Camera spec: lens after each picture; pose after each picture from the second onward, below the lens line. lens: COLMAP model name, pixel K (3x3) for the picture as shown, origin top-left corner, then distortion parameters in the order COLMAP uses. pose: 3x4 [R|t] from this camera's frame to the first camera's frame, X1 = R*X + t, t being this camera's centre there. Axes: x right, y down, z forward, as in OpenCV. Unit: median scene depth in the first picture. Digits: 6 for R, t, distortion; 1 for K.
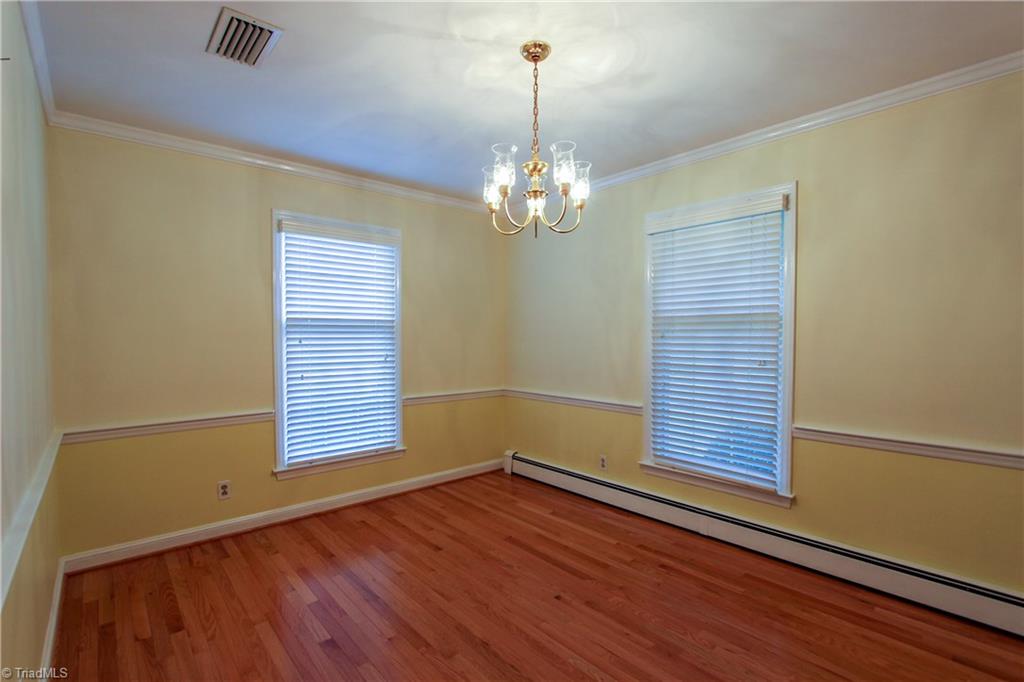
lens RADIAL K [[475.6, 0, 508.0], [0, 475.6, 333.6], [0, 0, 1]] dist [-0.017408, 0.000832]
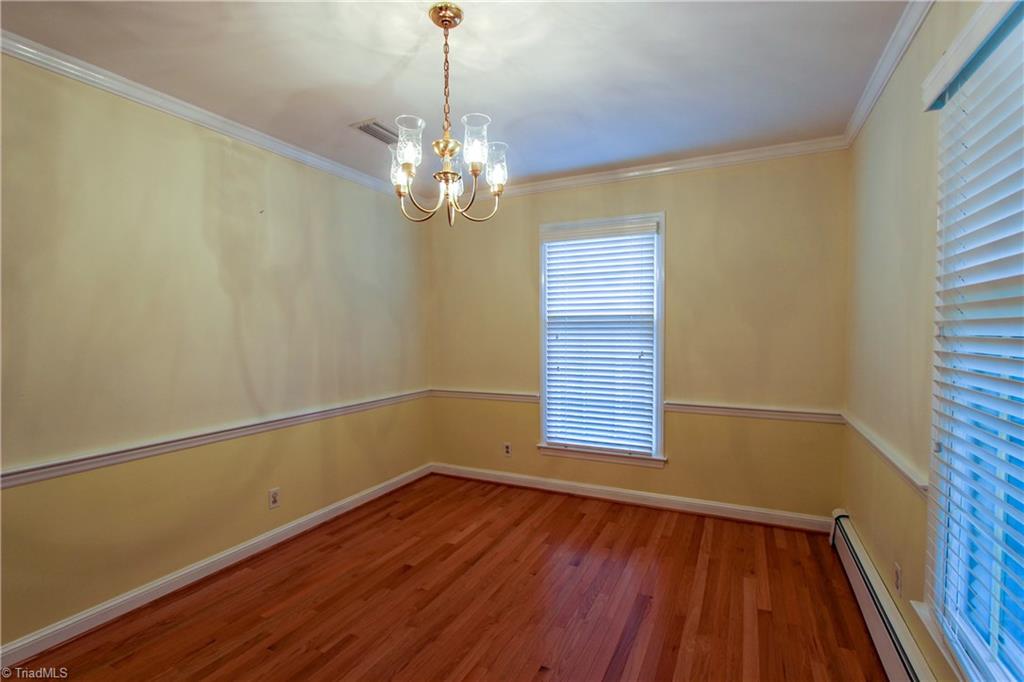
lens RADIAL K [[475.6, 0, 515.0], [0, 475.6, 335.0], [0, 0, 1]] dist [-0.017408, 0.000832]
pose [[0.381740, 0.010401, -0.924211, 0.563783], [0.004747, 0.999901, 0.013214, -0.003304], [0.924257, -0.009431, 0.381653, 0.467240]]
